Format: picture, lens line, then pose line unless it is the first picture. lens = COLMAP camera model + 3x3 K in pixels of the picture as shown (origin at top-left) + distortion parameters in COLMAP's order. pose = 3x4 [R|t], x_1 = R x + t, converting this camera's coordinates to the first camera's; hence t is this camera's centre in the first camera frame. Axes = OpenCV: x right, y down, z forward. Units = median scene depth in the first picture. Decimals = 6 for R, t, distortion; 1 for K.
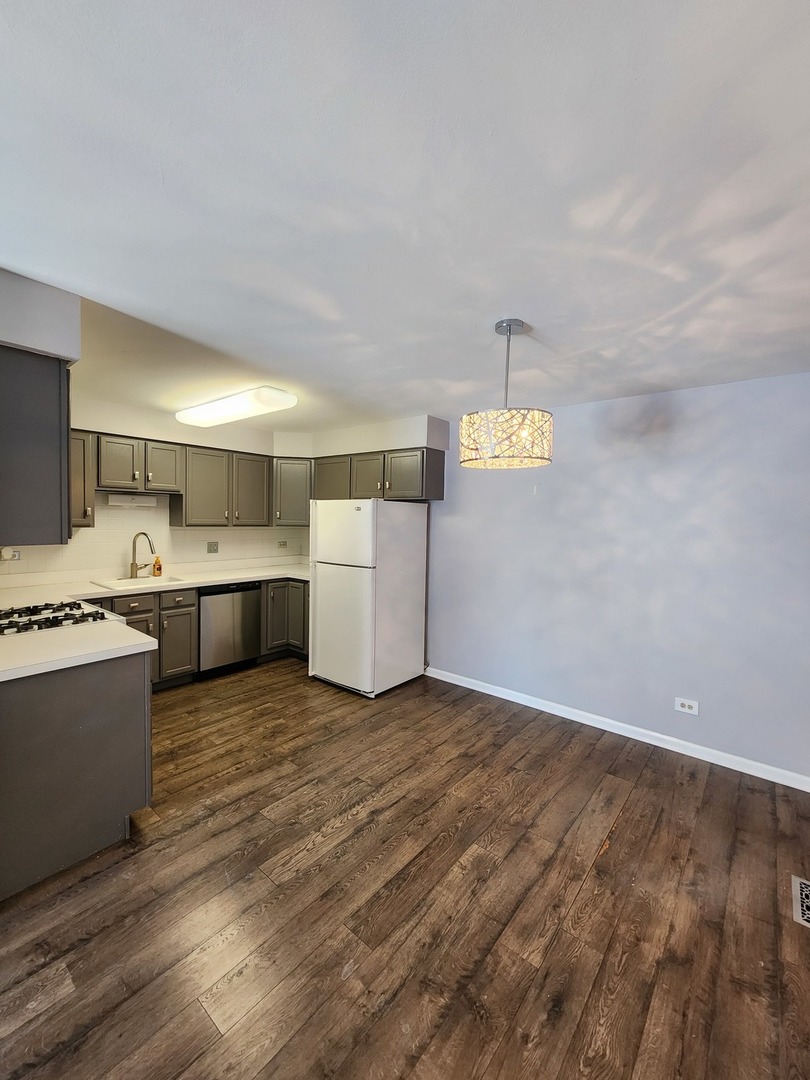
lens RADIAL K [[442.6, 0, 408.0], [0, 442.6, 537.0], [0, 0, 1]] dist [0.000250, -0.000279]
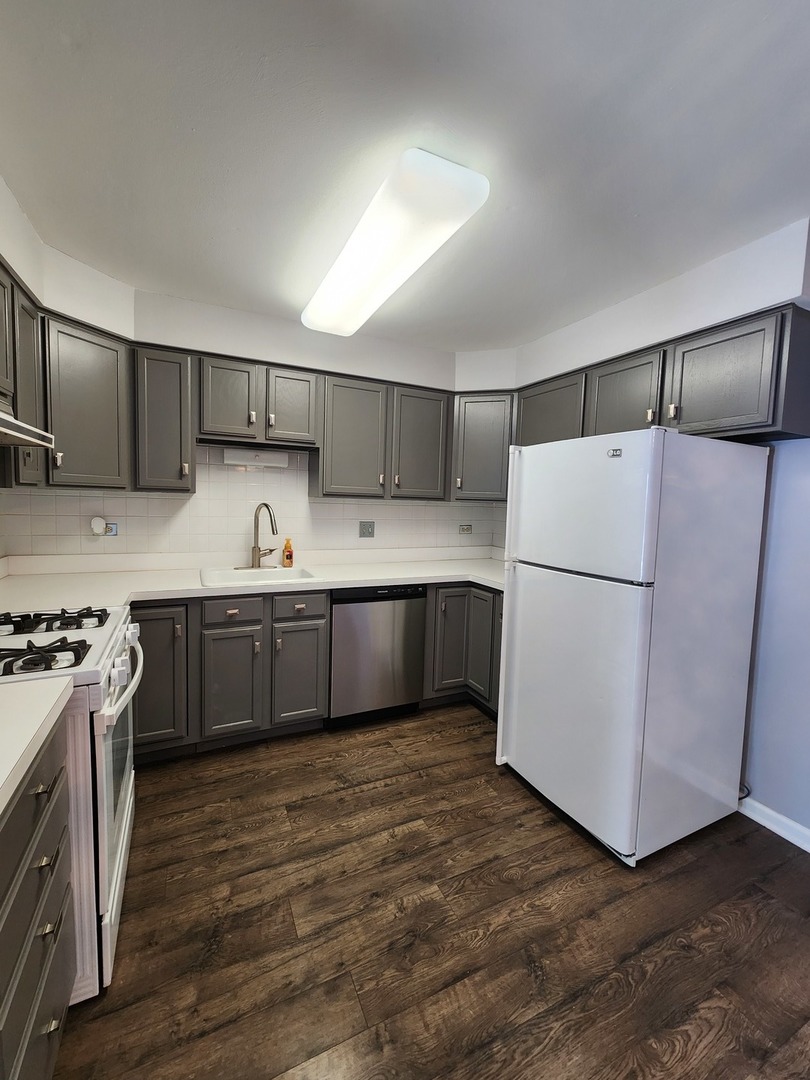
lens RADIAL K [[442.6, 0, 408.0], [0, 442.6, 535.1], [0, 0, 1]] dist [0.000250, -0.000279]
pose [[0.907322, 0.038557, -0.418664, -0.132064], [-0.030626, 0.999202, 0.025649, 0.018509], [0.419319, -0.010450, 0.907779, 0.582118]]
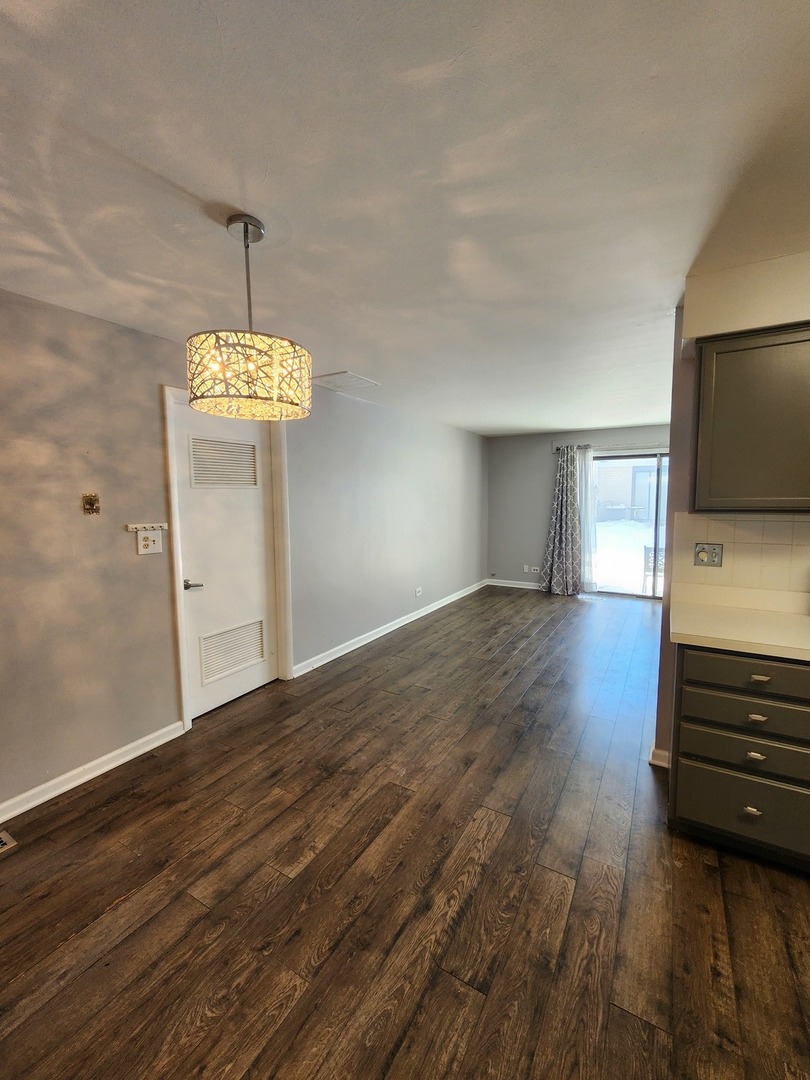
lens RADIAL K [[442.6, 0, 408.1], [0, 442.6, 535.4], [0, 0, 1]] dist [0.000250, -0.000279]
pose [[-0.988152, -0.001255, -0.153471, 0.042697], [-0.022012, 0.990787, 0.133630, -0.035700], [0.151889, 0.135425, -0.979076, 1.171620]]
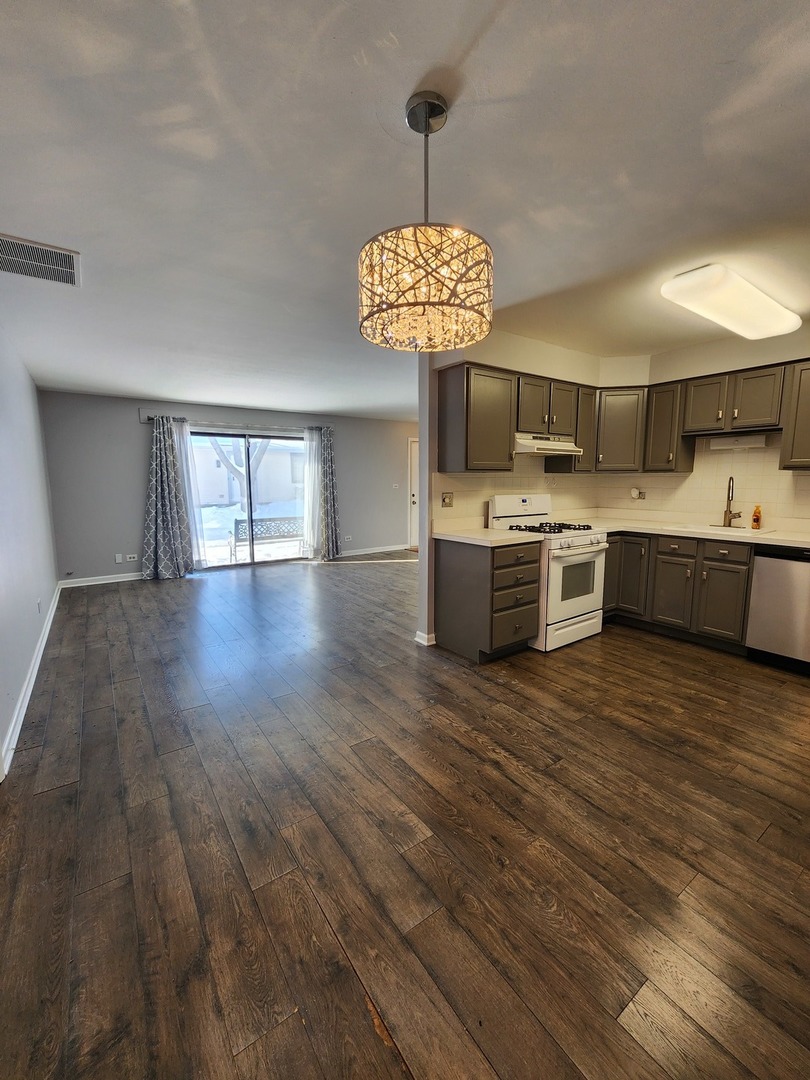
lens RADIAL K [[442.6, 0, 406.9], [0, 442.6, 538.6], [0, 0, 1]] dist [0.000250, -0.000279]
pose [[-0.265234, 0.106544, -0.958279, 0.584330], [-0.047981, 0.991186, 0.123484, 0.043824], [0.962989, 0.078732, -0.257784, 0.748419]]
